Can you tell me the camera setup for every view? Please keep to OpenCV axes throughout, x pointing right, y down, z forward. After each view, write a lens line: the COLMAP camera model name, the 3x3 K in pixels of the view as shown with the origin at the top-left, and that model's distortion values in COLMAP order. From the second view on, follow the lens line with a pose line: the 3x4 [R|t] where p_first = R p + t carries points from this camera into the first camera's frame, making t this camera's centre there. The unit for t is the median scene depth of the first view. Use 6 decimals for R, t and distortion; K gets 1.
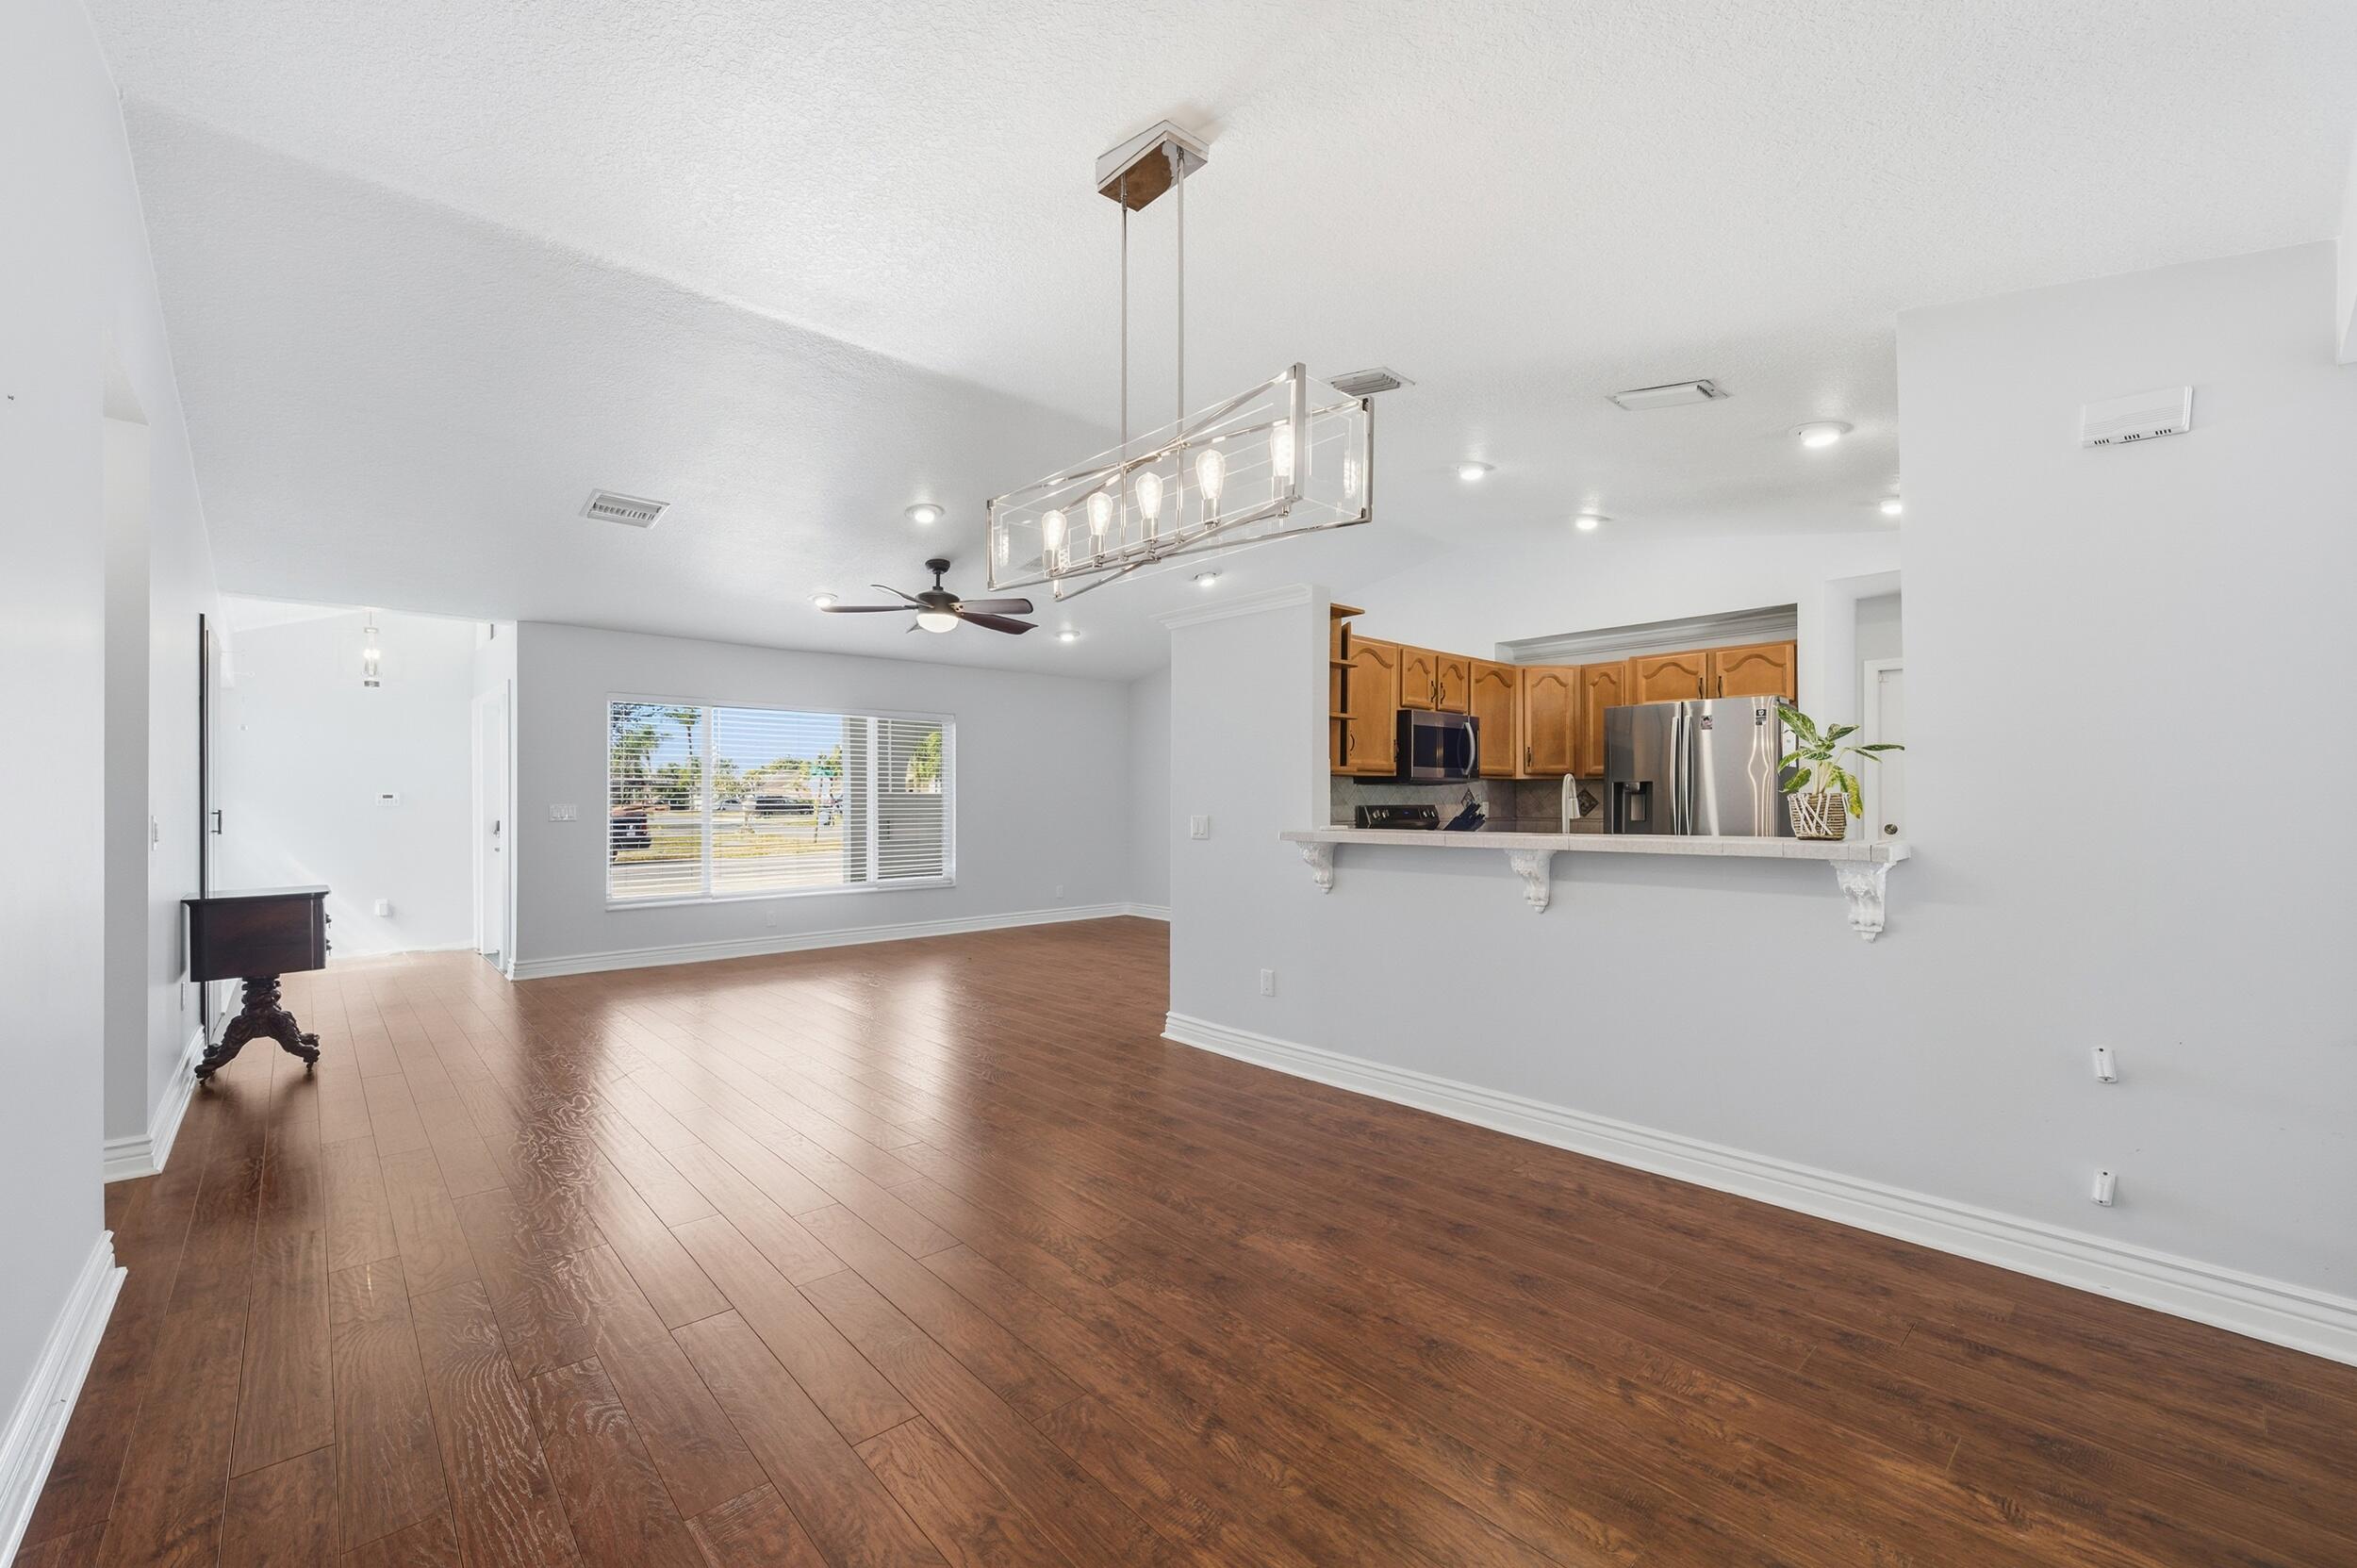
lens RADIAL K [[940.5, 0, 1153.9], [0, 940.5, 790.9], [0, 0, 1]] dist [-0.000255, -0.000228]
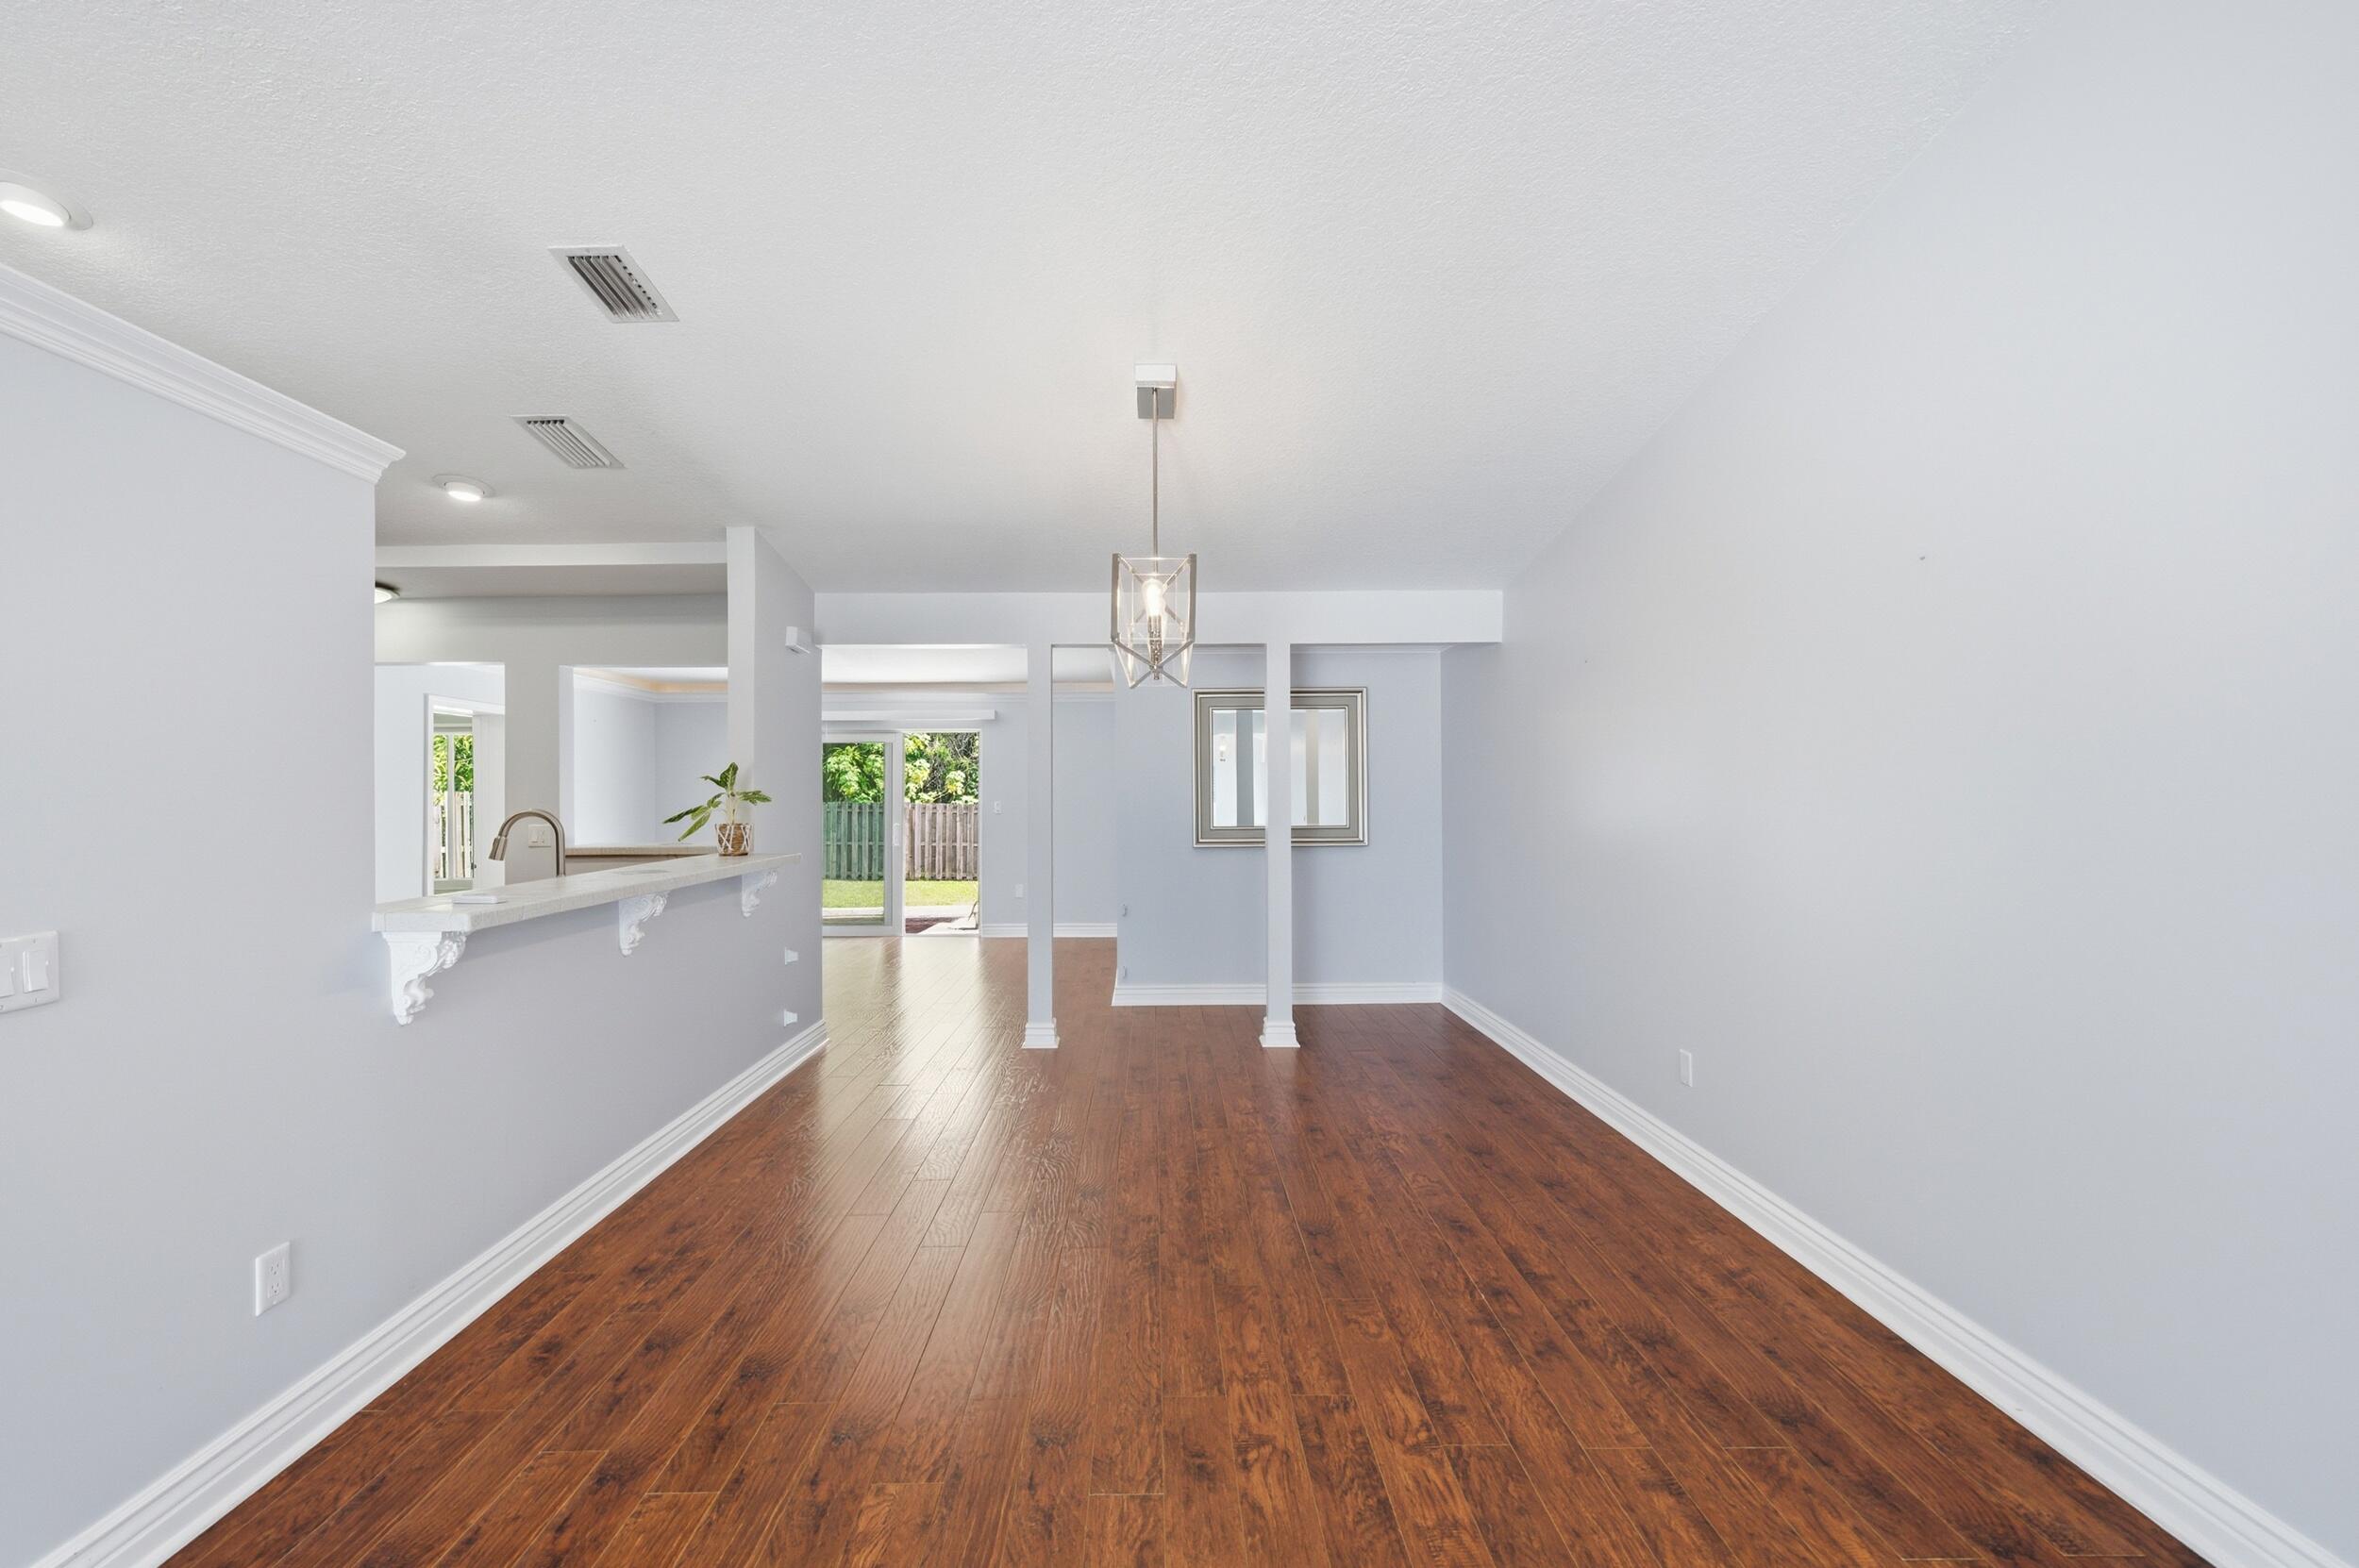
lens RADIAL K [[941.1, 0, 1154.9], [0, 941.1, 790.9], [0, 0, 1]] dist [-0.000255, -0.000228]
pose [[-0.745080, 0.004379, 0.666961, -0.745233], [-0.002197, 0.999957, -0.009020, -0.035903], [-0.666972, -0.008186, -0.745038, 1.610332]]
